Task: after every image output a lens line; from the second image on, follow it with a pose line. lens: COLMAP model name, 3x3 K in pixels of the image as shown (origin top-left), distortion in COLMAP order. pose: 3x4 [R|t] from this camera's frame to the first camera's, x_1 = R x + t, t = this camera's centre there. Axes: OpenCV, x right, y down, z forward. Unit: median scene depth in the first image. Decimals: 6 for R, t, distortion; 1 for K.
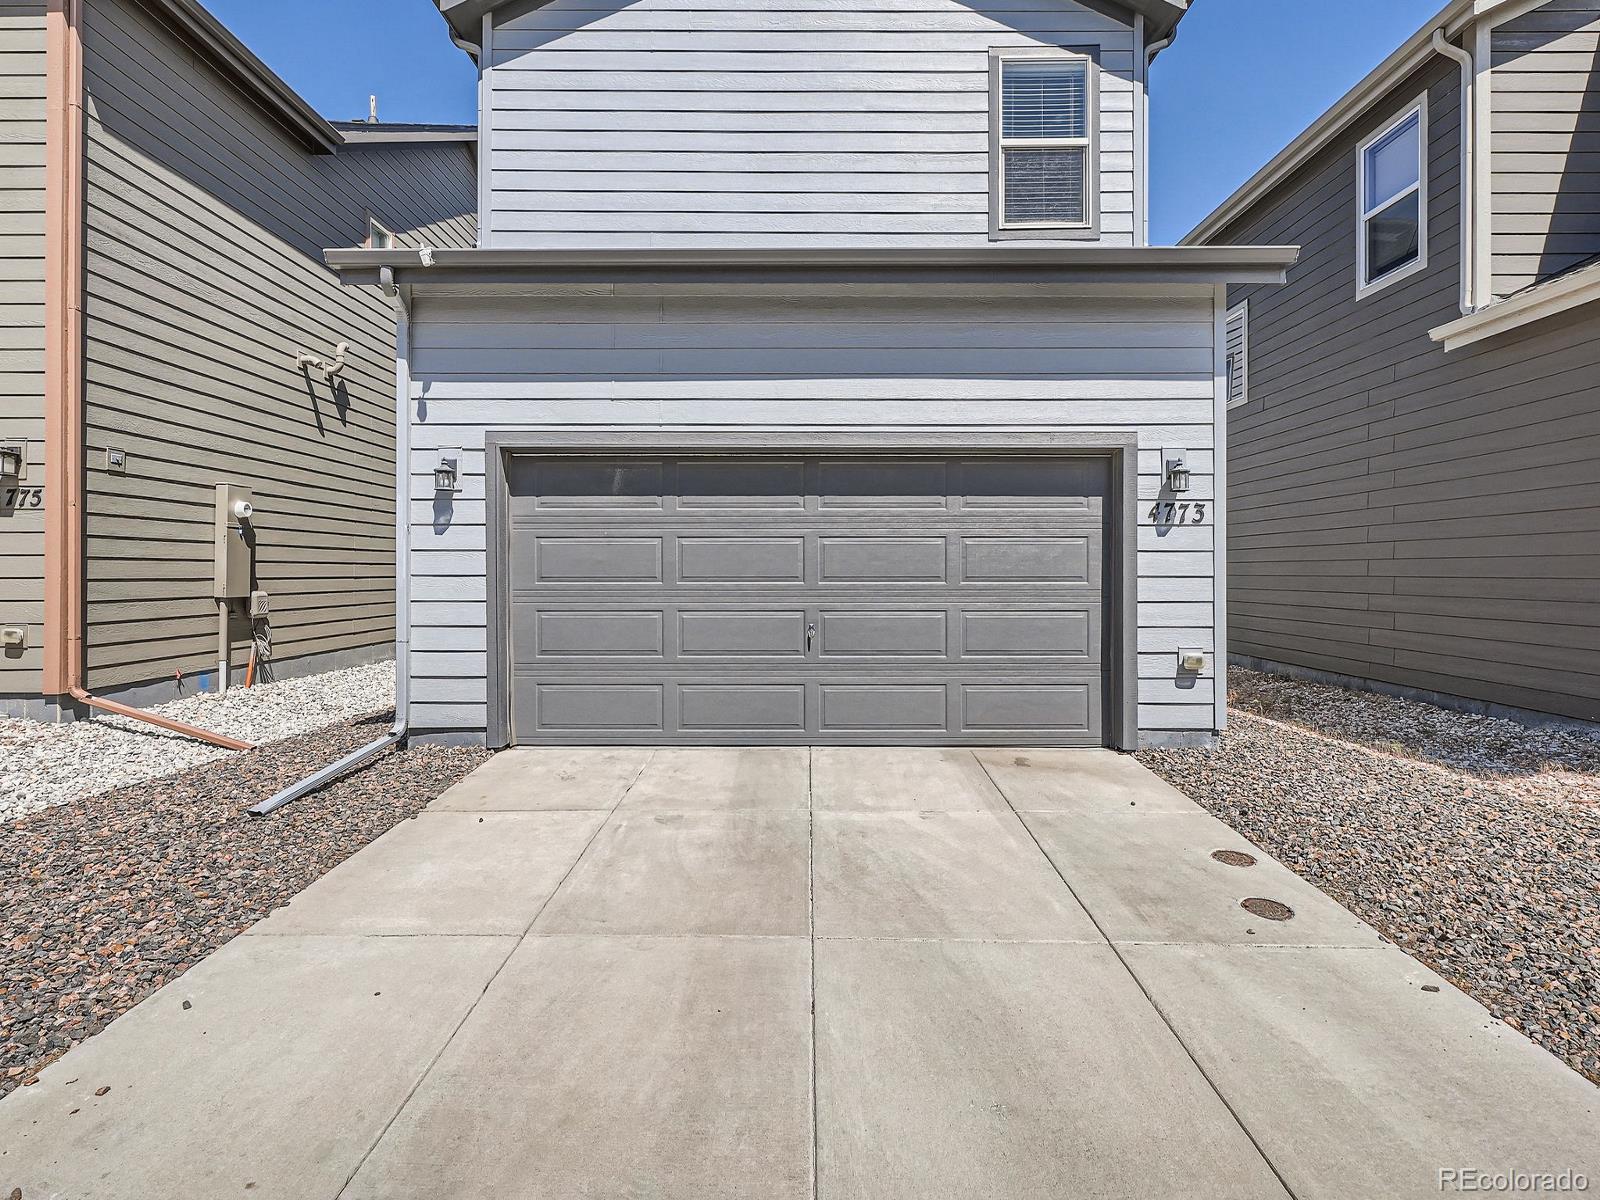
lens RADIAL K [[773.0, 0, 803.8], [0, 773.0, 577.3], [0, 0, 1]] dist [-0.001123, 0.000118]
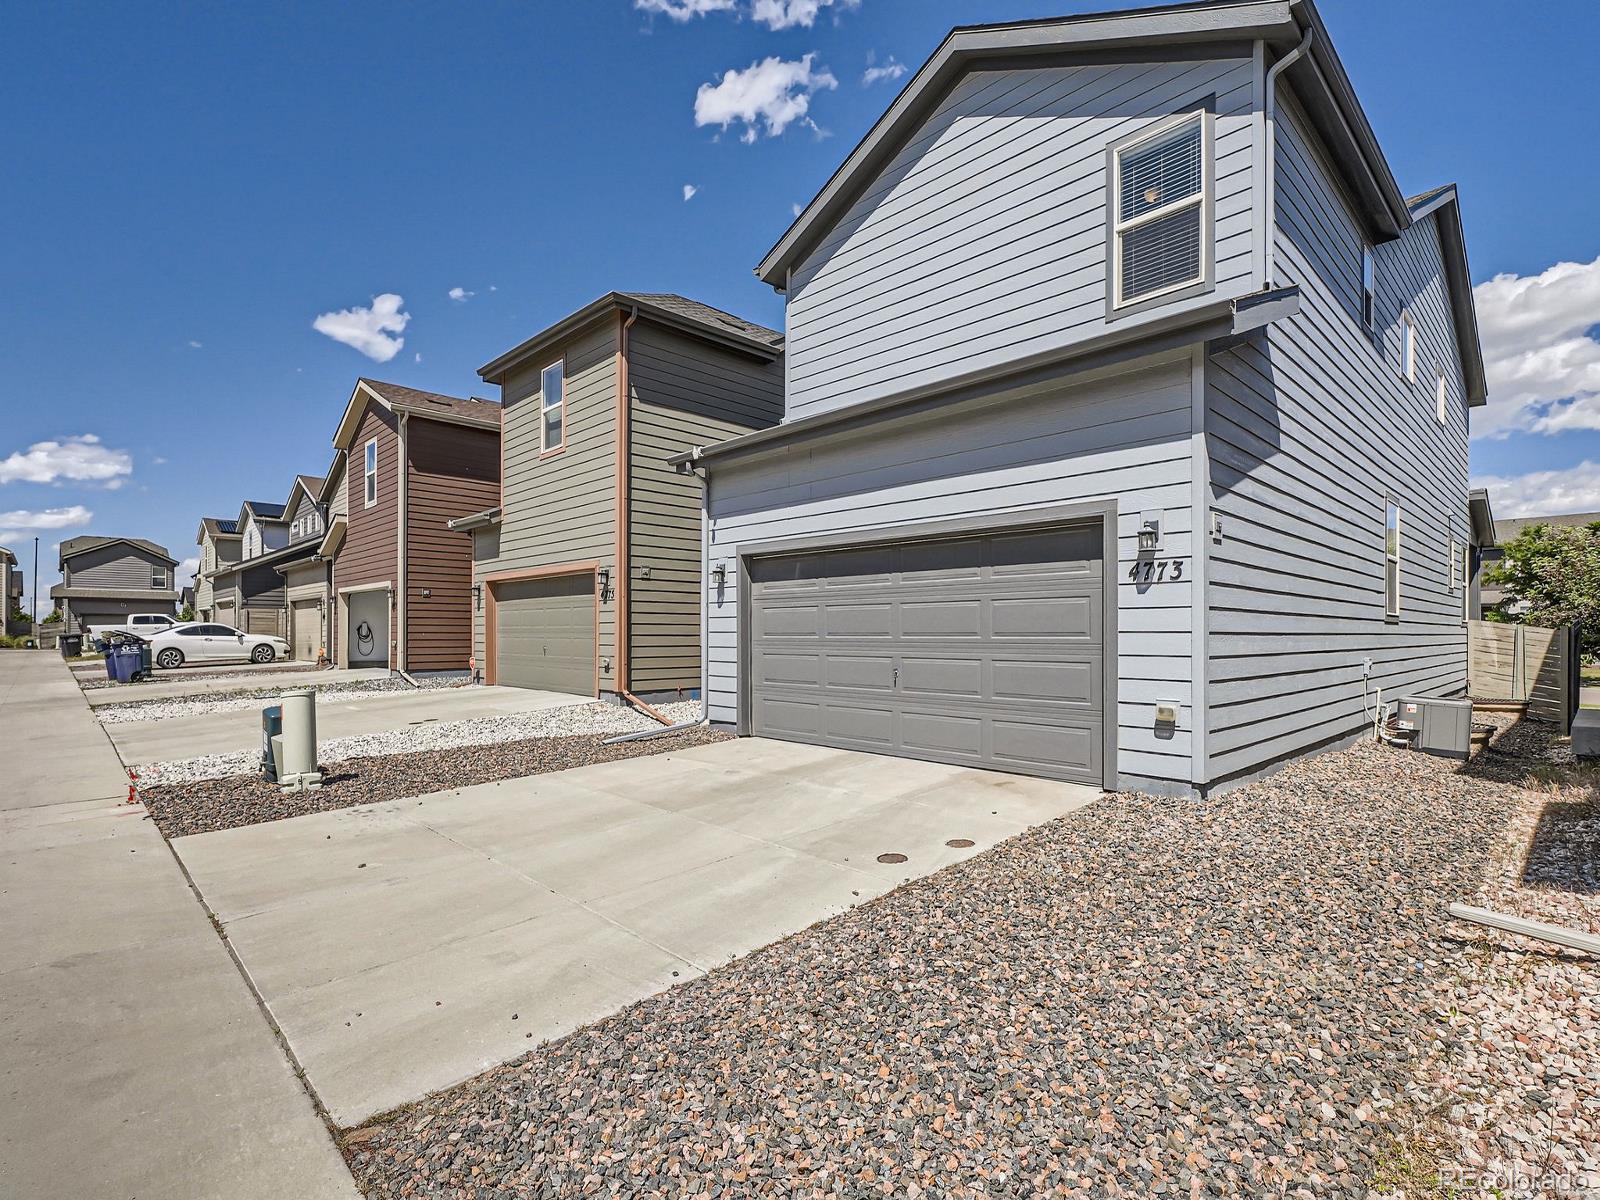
lens RADIAL K [[780.4, 0, 801.6], [0, 780.4, 638.0], [0, 0, 1]] dist [-0.001026, 0.000457]
pose [[0.699575, 0.003729, -0.714549, 0.897303], [-0.005449, 0.999985, -0.000116, 0.010178], [0.714538, 0.003975, 0.699585, -0.084110]]
